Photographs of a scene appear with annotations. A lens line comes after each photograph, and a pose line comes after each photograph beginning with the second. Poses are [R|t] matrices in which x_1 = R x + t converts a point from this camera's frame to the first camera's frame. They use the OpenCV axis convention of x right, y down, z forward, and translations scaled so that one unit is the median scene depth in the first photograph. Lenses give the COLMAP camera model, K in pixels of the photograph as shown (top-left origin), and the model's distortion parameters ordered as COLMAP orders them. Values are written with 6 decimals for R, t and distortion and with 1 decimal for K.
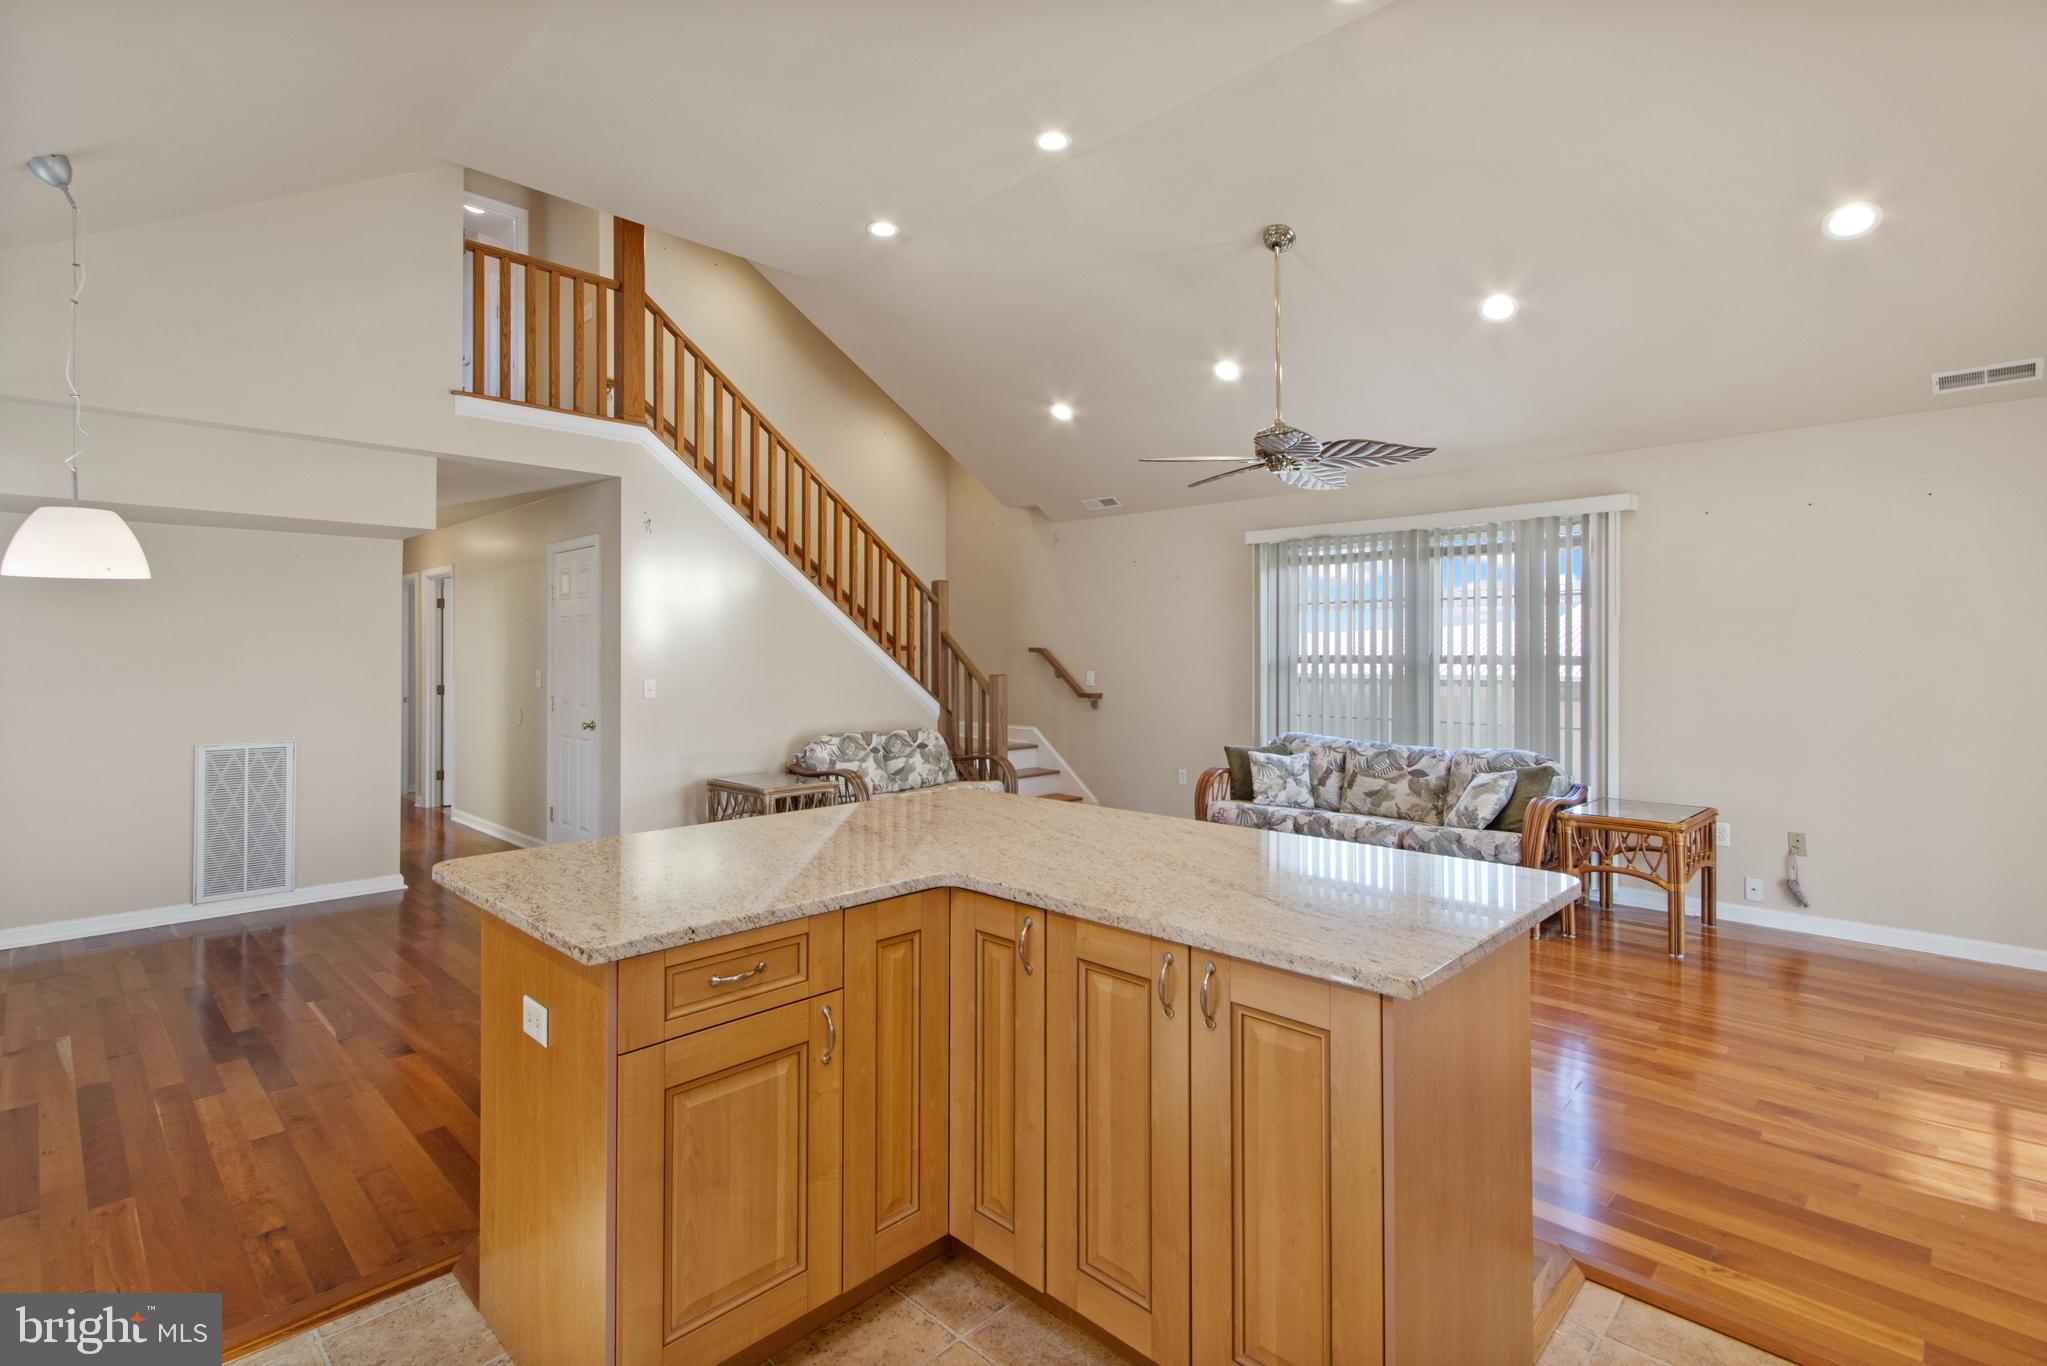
lens RADIAL K [[953.0, 0, 1011.4], [0, 953.0, 658.7], [0, 0, 1]] dist [0.011787, -0.005038]
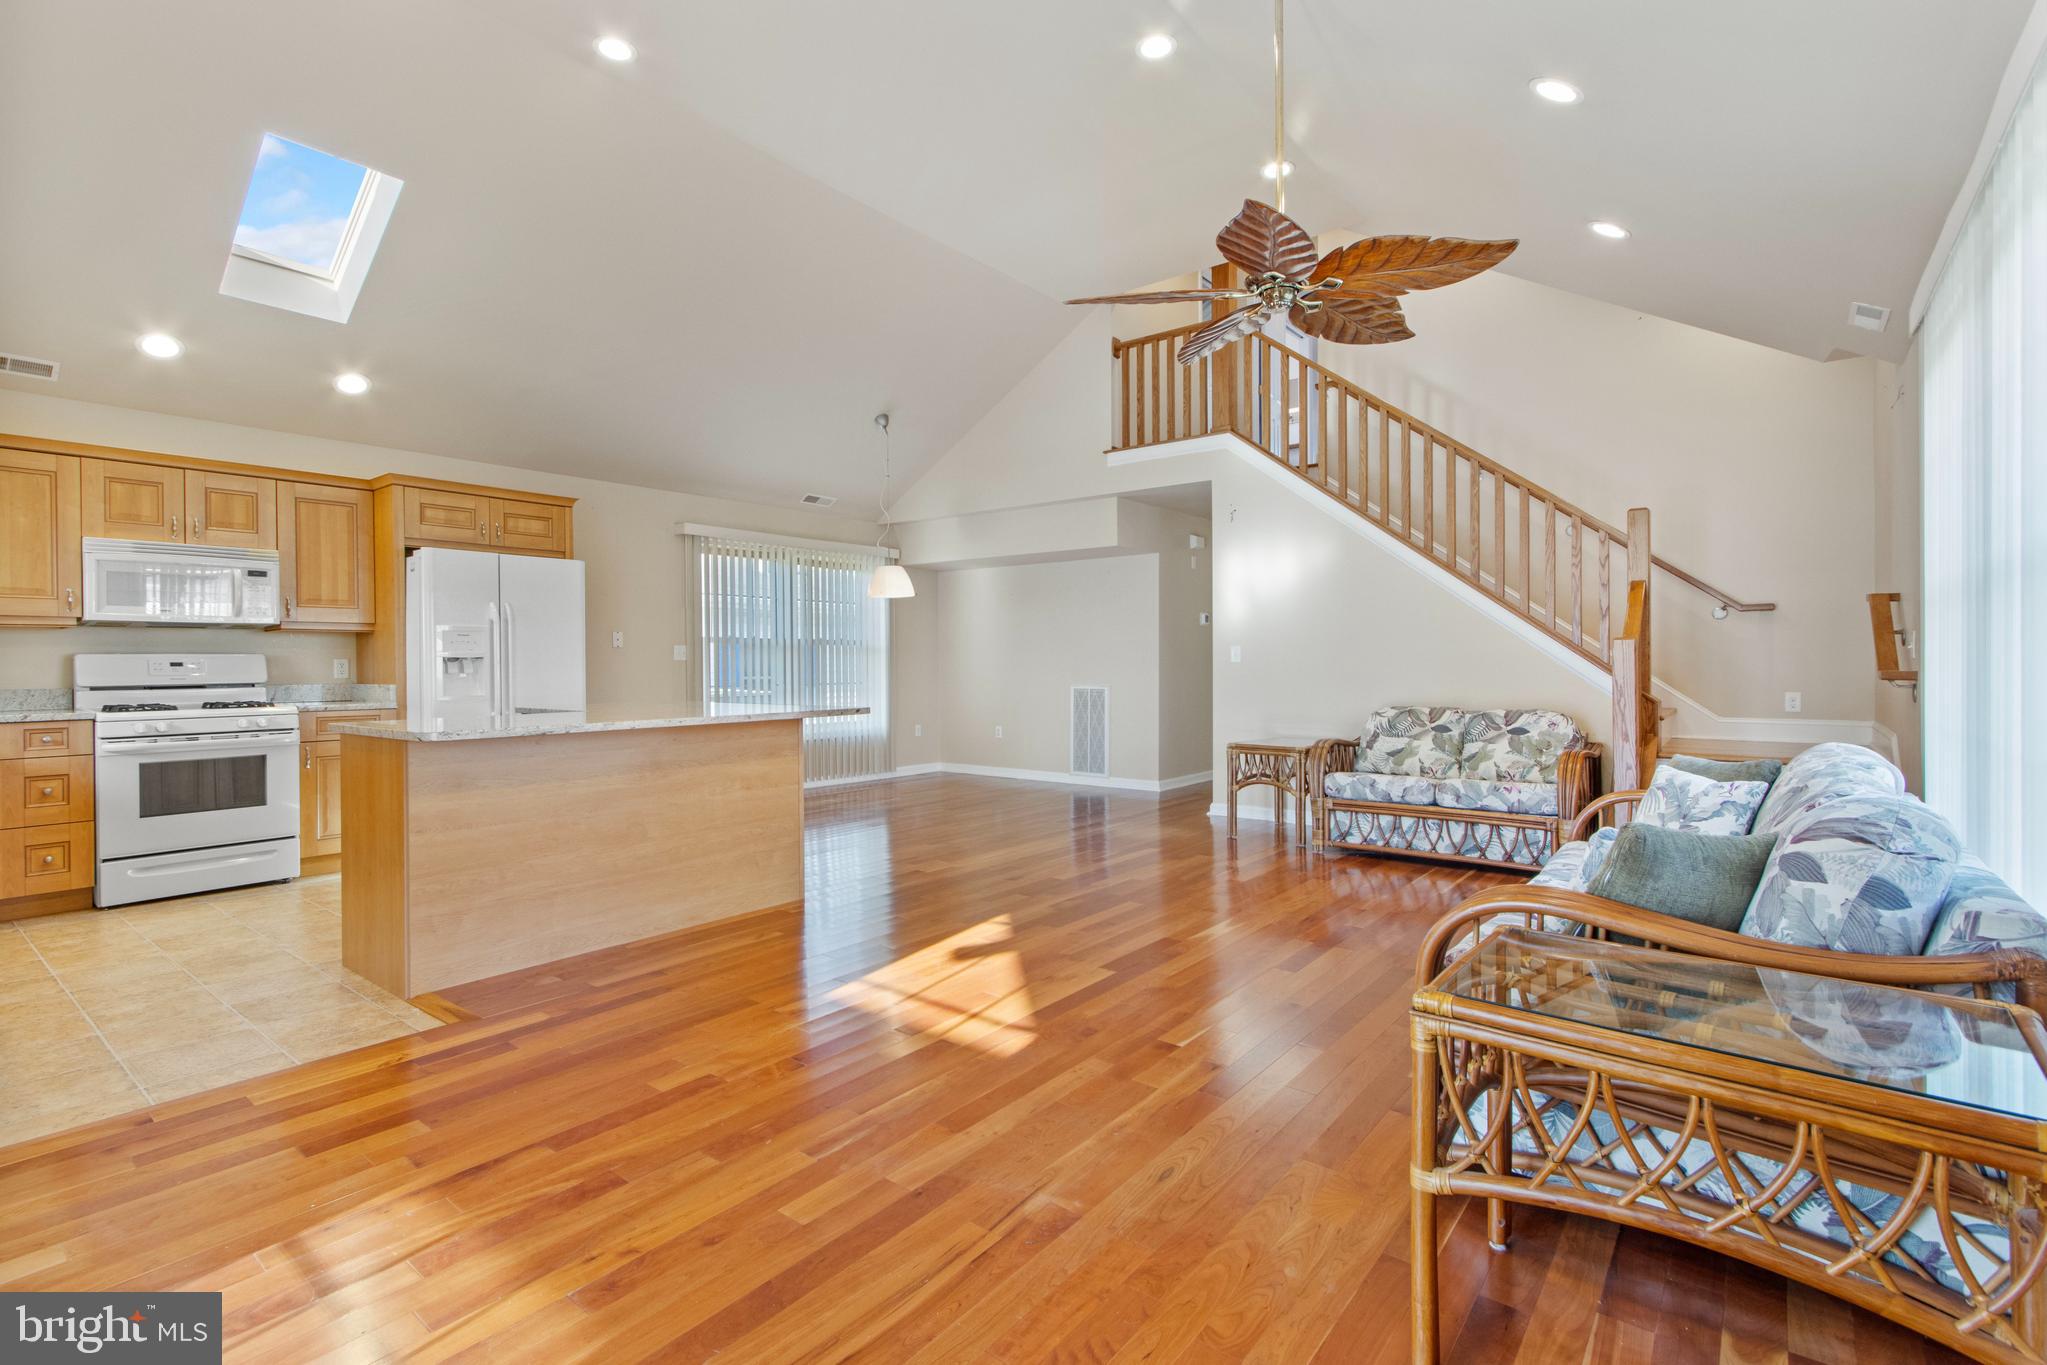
lens RADIAL K [[953.0, 0, 1020.6], [0, 953.0, 667.8], [0, 0, 1]] dist [0.011787, -0.005038]
pose [[0.109067, 0.005336, -0.994020, 0.782633], [0.000981, 0.999985, 0.005476, 0.043131], [0.994034, -0.001573, 0.109060, 0.629067]]
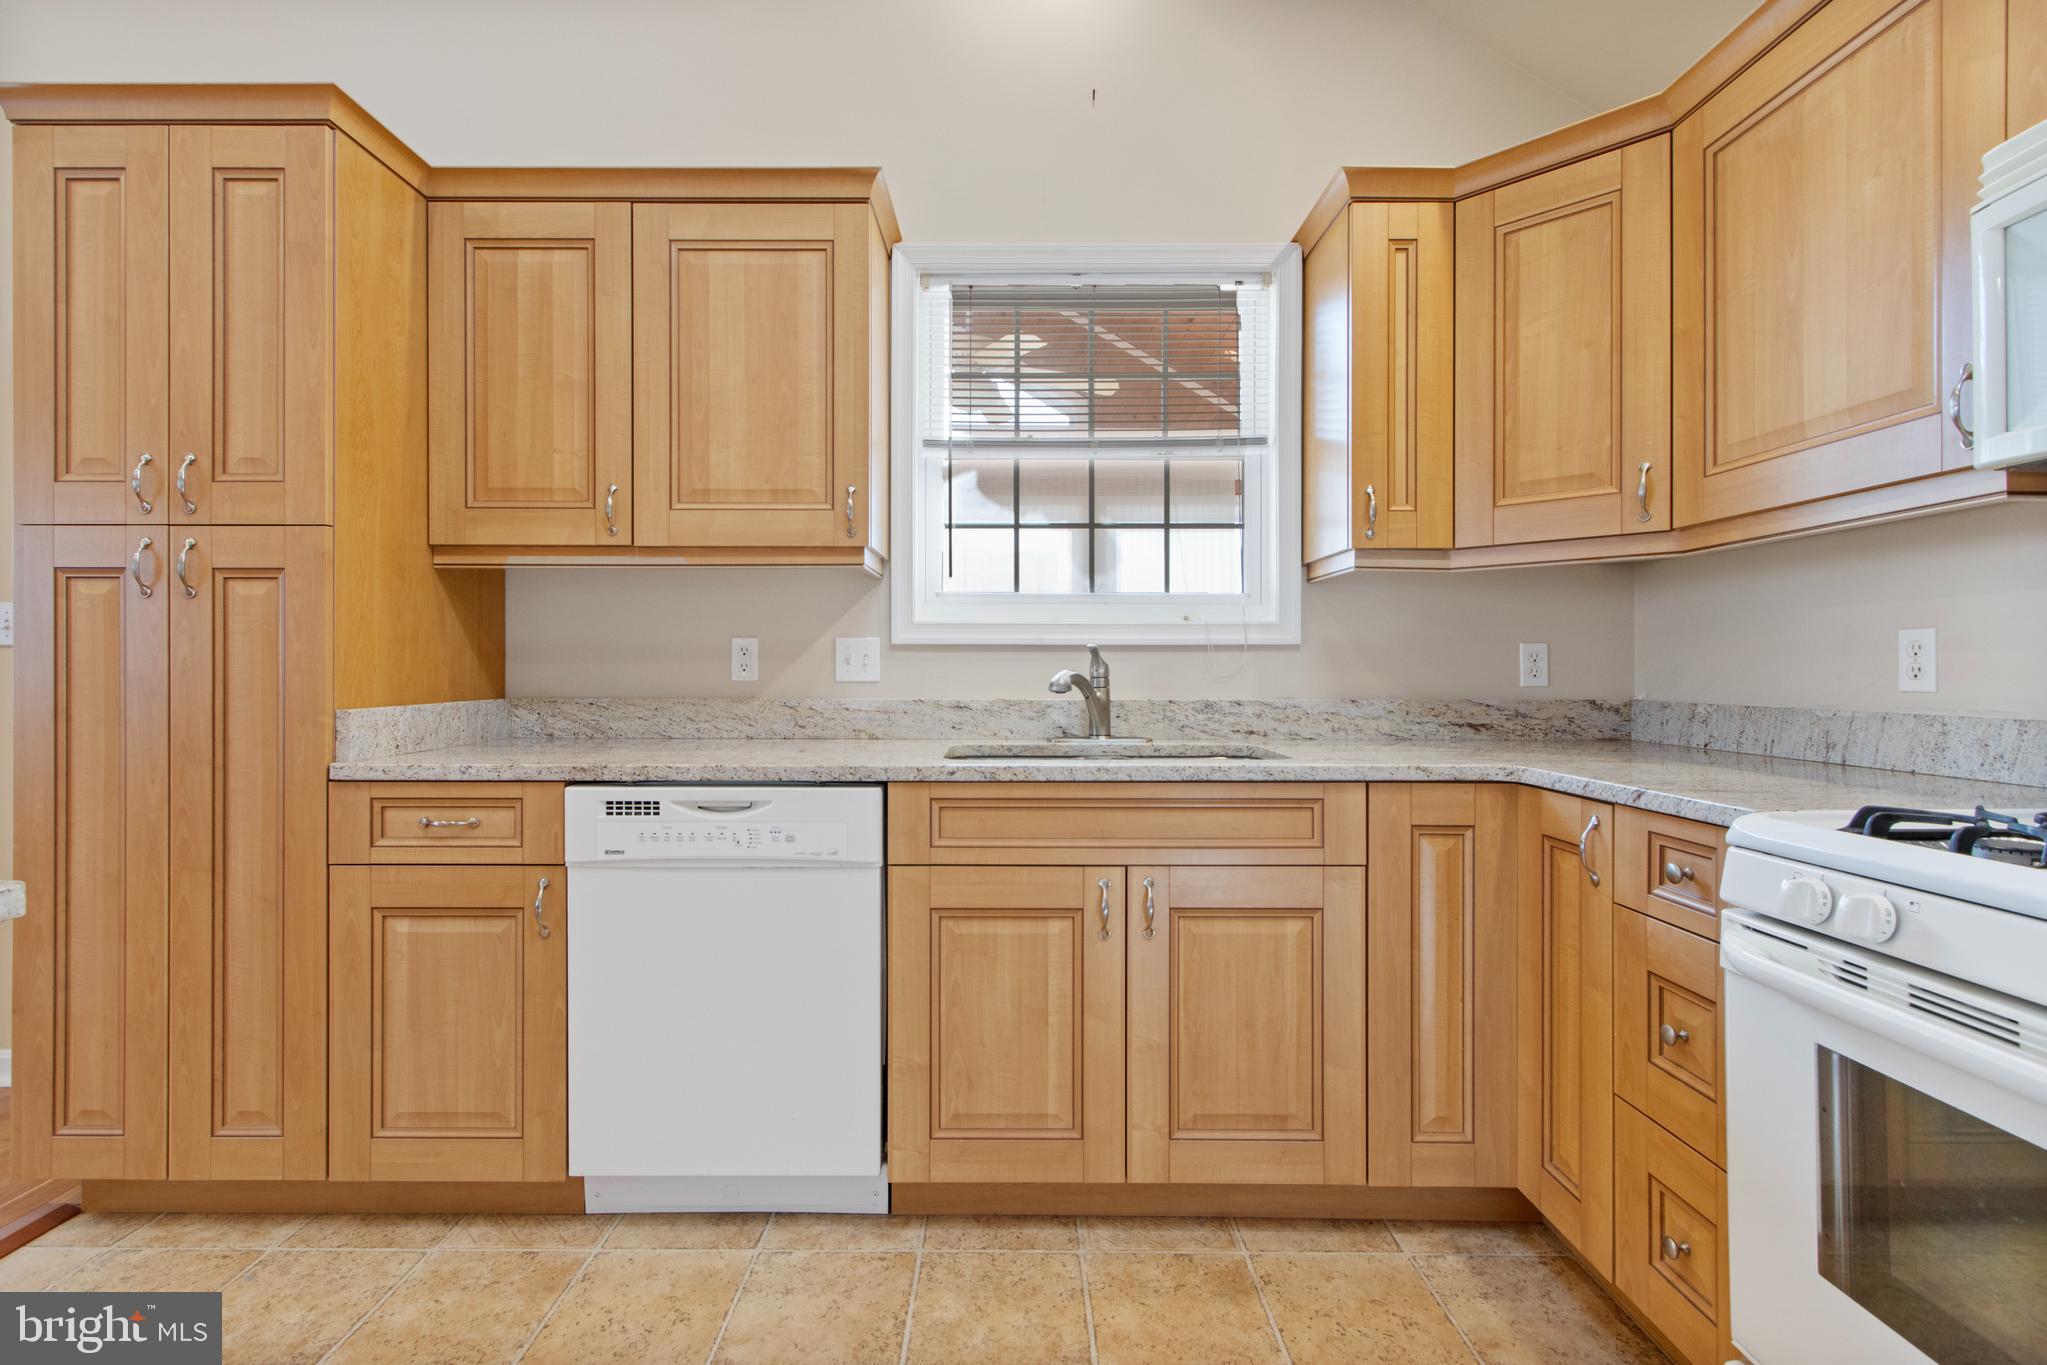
lens RADIAL K [[953.0, 0, 1017.3], [0, 953.0, 663.4], [0, 0, 1]] dist [0.011787, -0.005038]
pose [[-0.702010, 0.003424, 0.712158, -0.113041], [0.003444, 0.999993, -0.001412, 0.049332], [-0.712158, 0.001462, -0.702017, 0.236339]]
